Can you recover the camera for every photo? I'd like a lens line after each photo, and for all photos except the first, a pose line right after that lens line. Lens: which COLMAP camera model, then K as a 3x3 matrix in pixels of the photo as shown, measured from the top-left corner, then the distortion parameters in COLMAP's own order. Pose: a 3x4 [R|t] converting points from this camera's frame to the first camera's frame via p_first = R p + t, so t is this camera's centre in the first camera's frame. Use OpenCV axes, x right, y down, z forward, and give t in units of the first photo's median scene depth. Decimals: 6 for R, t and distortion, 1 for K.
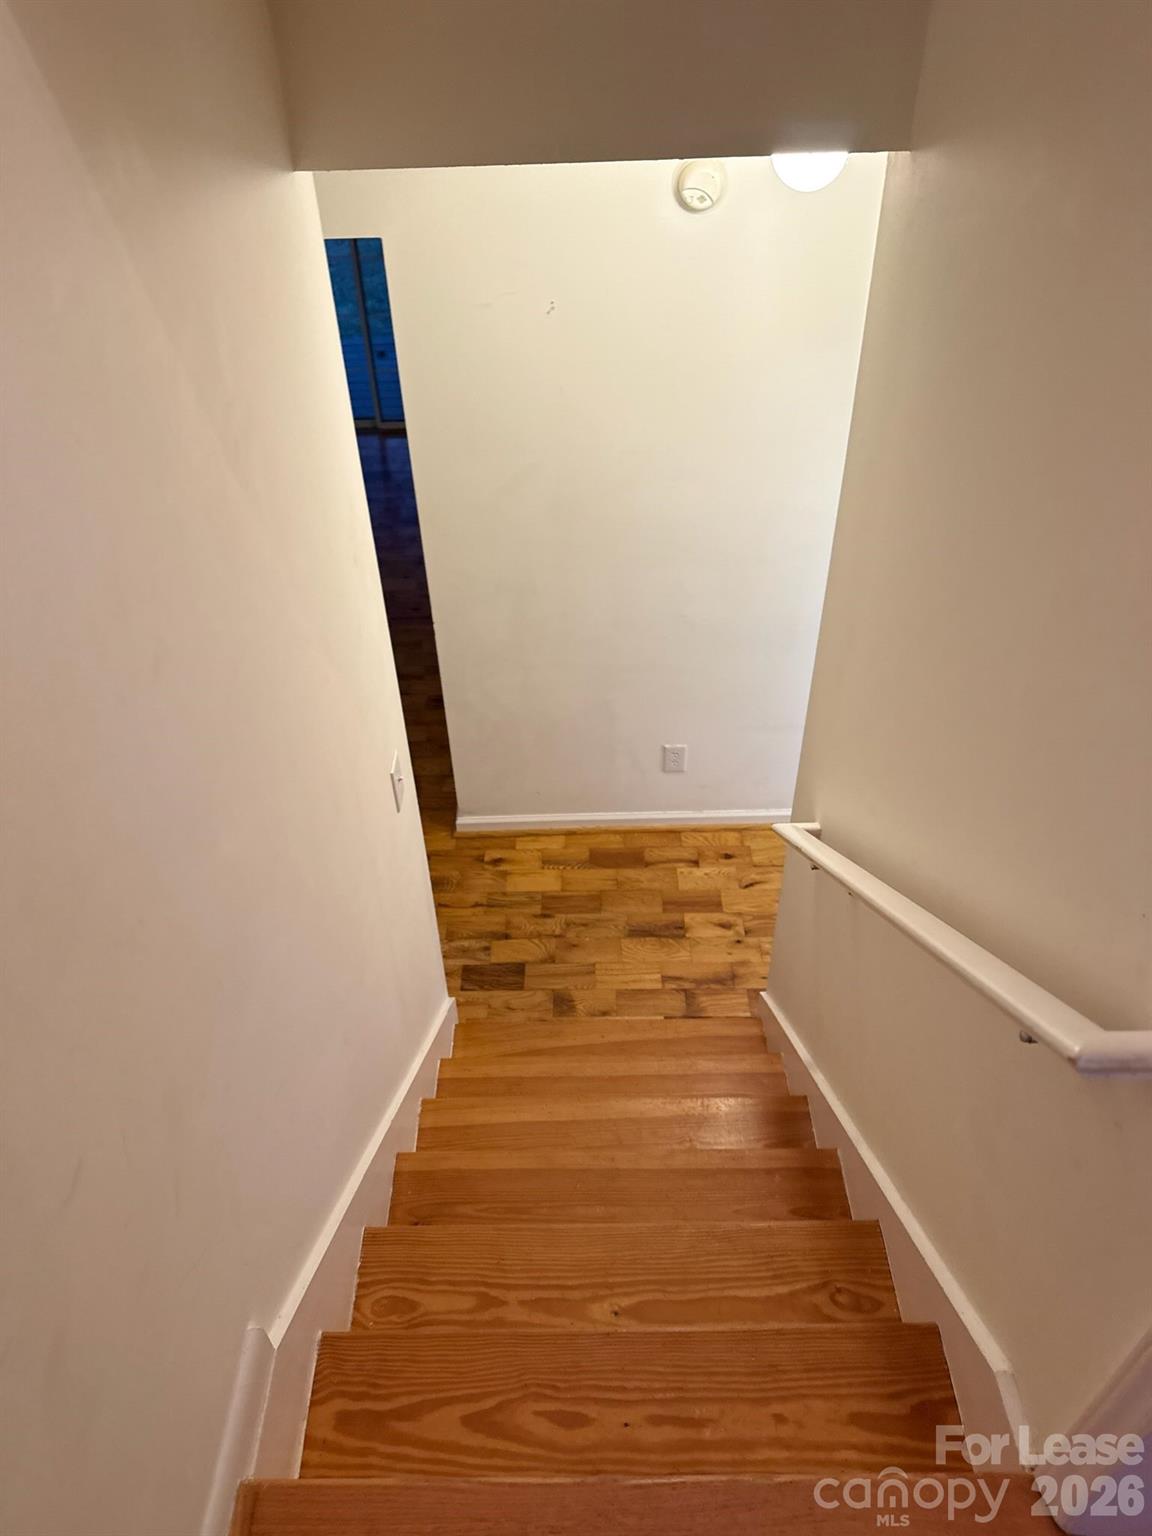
lens RADIAL K [[1071.5, 0, 576.3], [0, 1071.5, 767.5], [0, 0, 1]] dist [0.001202, 0.000620]
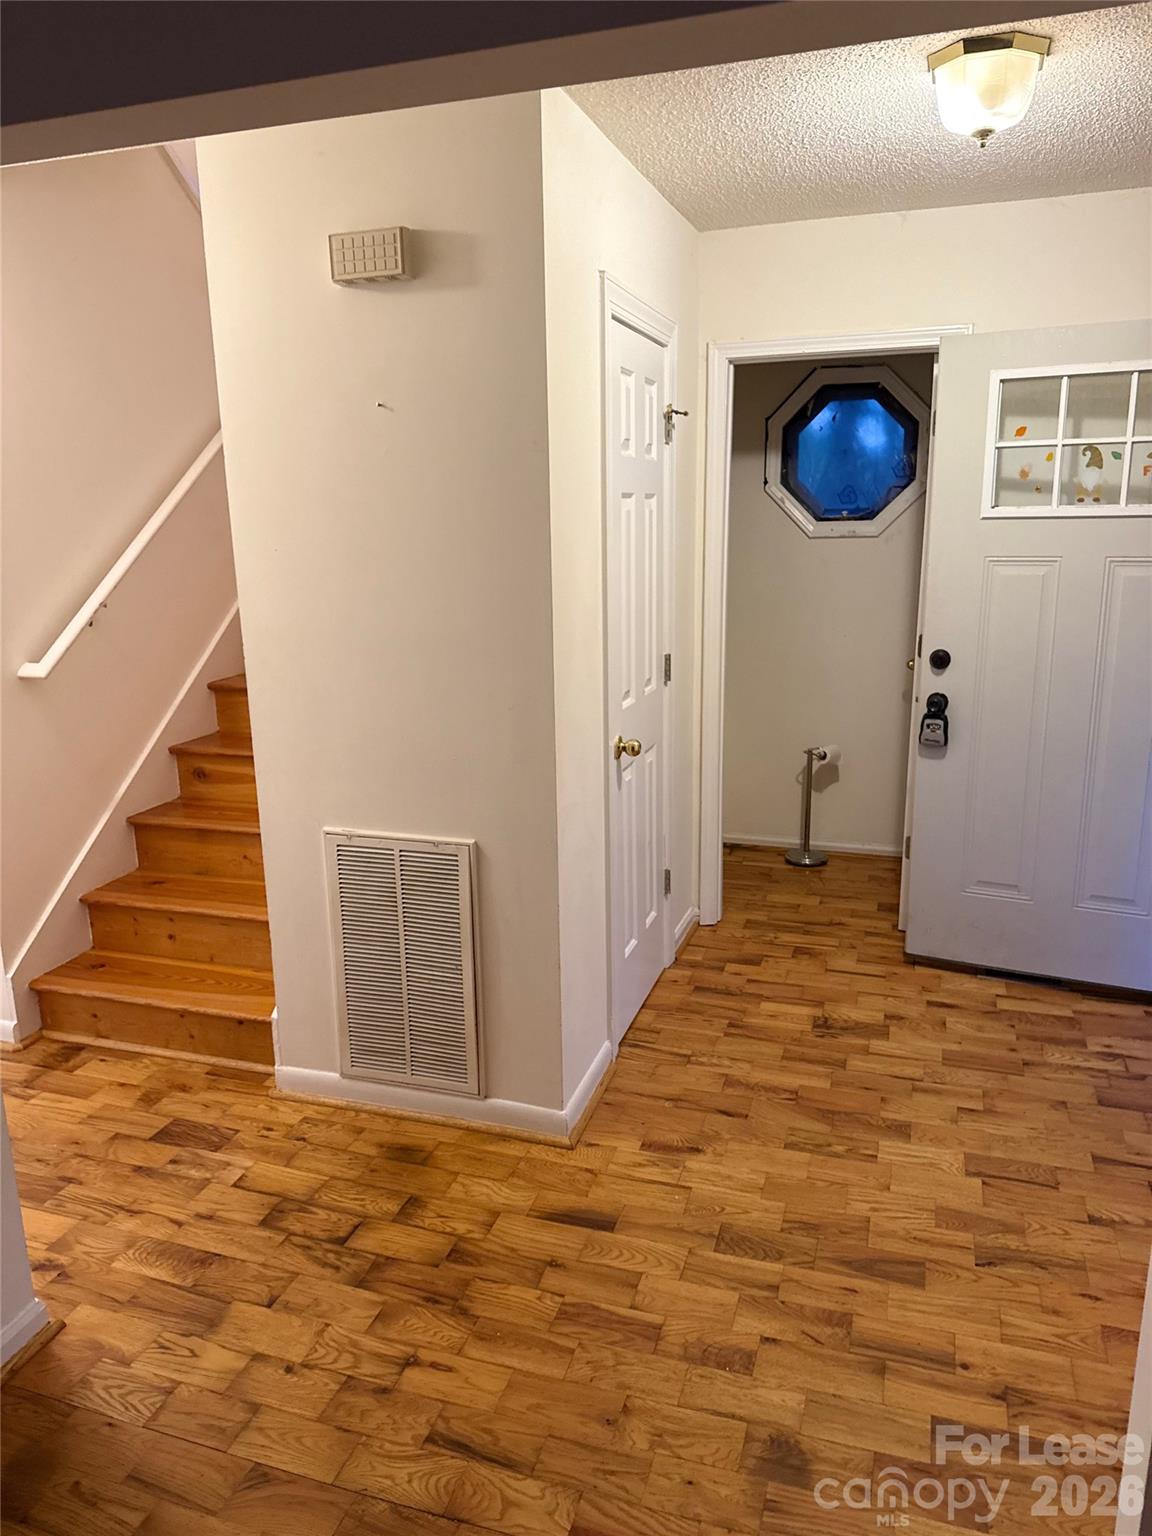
lens RADIAL K [[1071.5, 0, 577.0], [0, 1071.5, 768.5], [0, 0, 1]] dist [0.001202, 0.000620]
pose [[-0.947883, -0.041874, 0.315855, -0.588208], [0.234114, 0.580889, 0.779589, -0.517285], [-0.216121, 0.812905, -0.540812, 1.153615]]
